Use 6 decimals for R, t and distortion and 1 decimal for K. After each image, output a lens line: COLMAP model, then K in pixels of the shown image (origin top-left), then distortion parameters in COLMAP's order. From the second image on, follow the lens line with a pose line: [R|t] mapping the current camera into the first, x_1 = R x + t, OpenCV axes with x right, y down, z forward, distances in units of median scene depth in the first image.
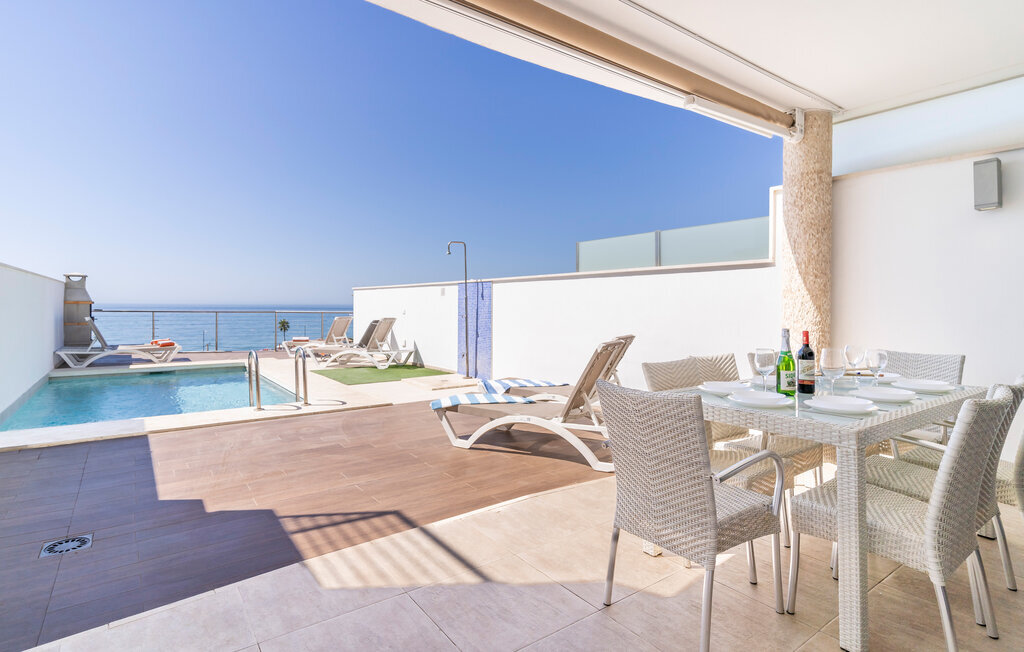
lens RADIAL K [[496.3, 0, 513.9], [0, 496.3, 314.5], [0, 0, 1]] dist [0.003724, -0.000877]
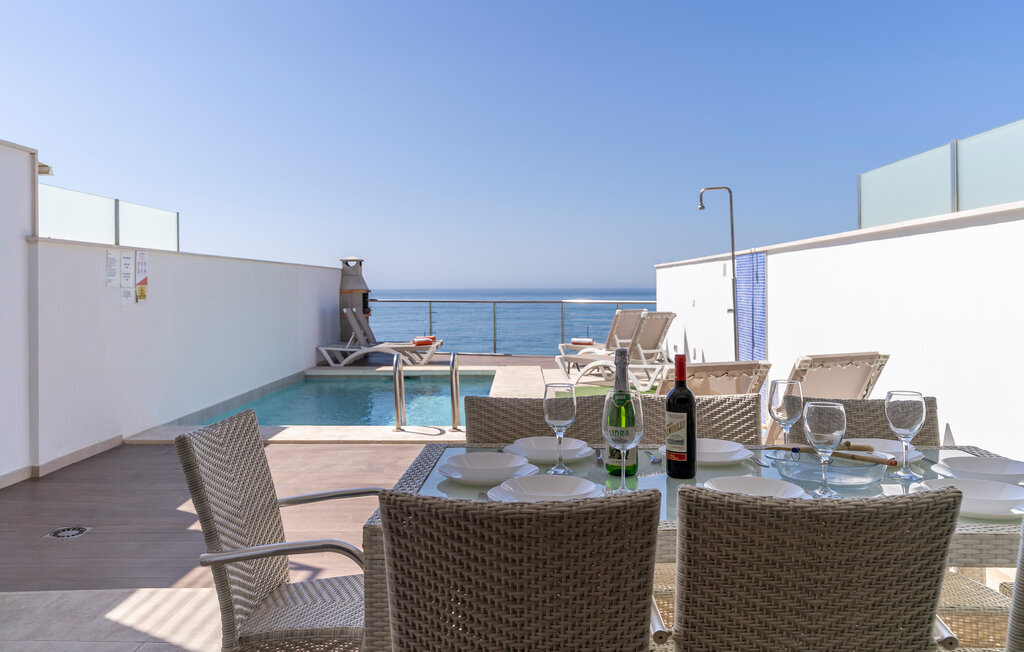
lens RADIAL K [[811.1, 0, 511.5], [0, 811.1, 290.0], [0, 0, 1]] dist [0.016447, -0.004865]
pose [[0.784502, -0.010143, -0.620044, 0.252577], [0.000931, 0.999884, -0.015179, -0.005836], [0.620126, 0.011330, 0.784420, 0.061601]]
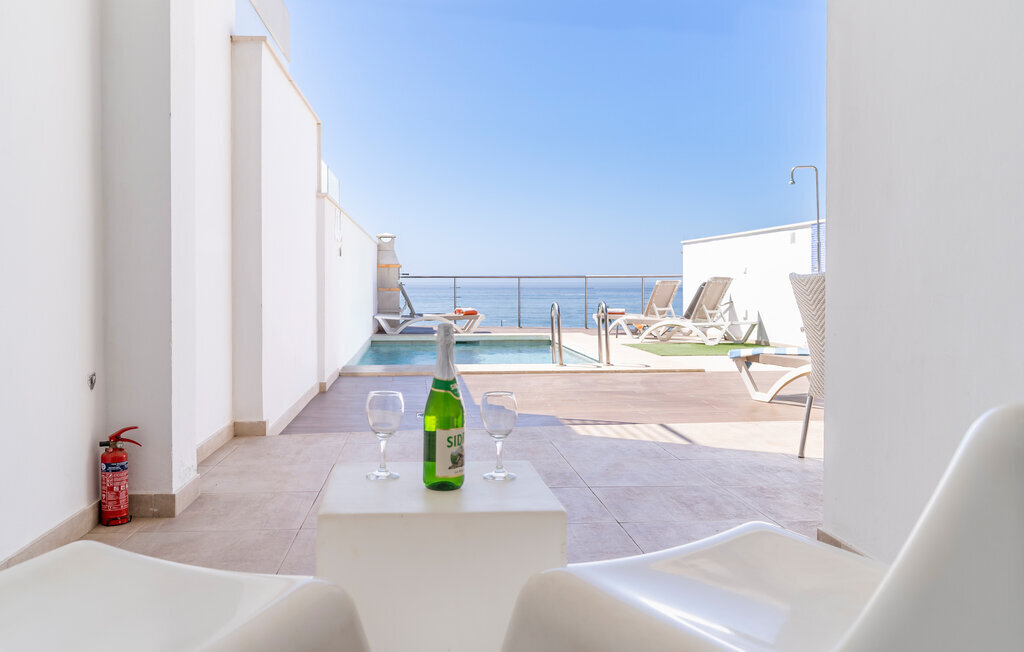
lens RADIAL K [[859.2, 0, 509.4], [0, 859.2, 316.9], [0, 0, 1]] dist [-0.014420, -0.003531]
pose [[0.854040, 0.011095, -0.520088, 0.143789], [-0.000565, 0.999792, 0.020401, 0.040767], [0.520207, -0.017129, 0.853869, -0.252538]]
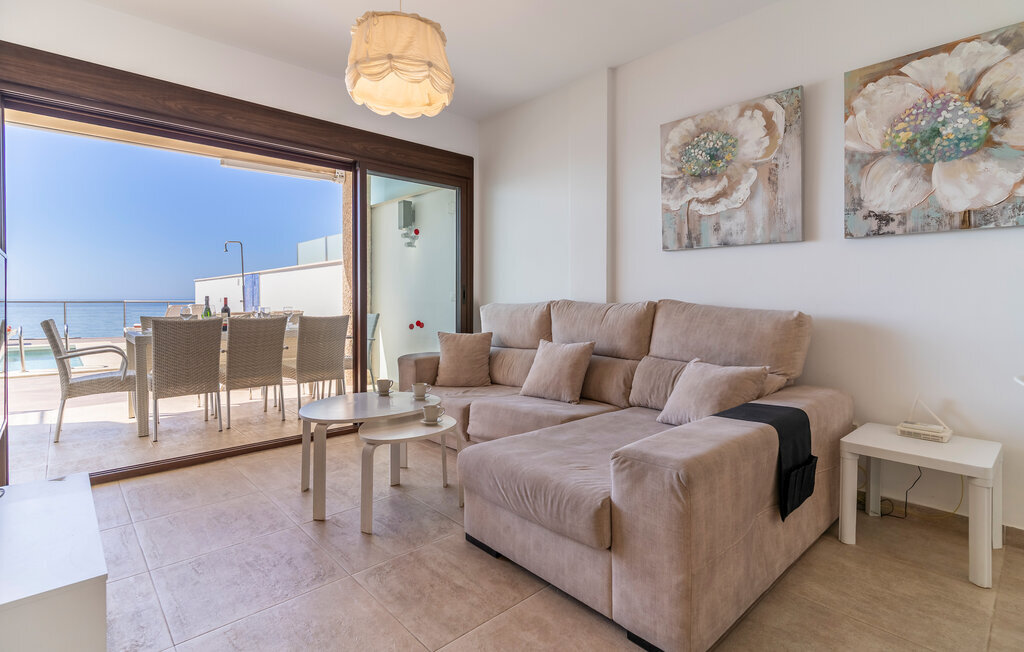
lens RADIAL K [[496.3, 0, 507.2], [0, 496.3, 304.4], [0, 0, 1]] dist [0.003724, -0.000877]
pose [[0.996413, -0.009426, 0.084102, 0.385248], [0.009889, 0.999938, -0.005089, 0.020468], [-0.084048, 0.005903, 0.996444, -0.243219]]
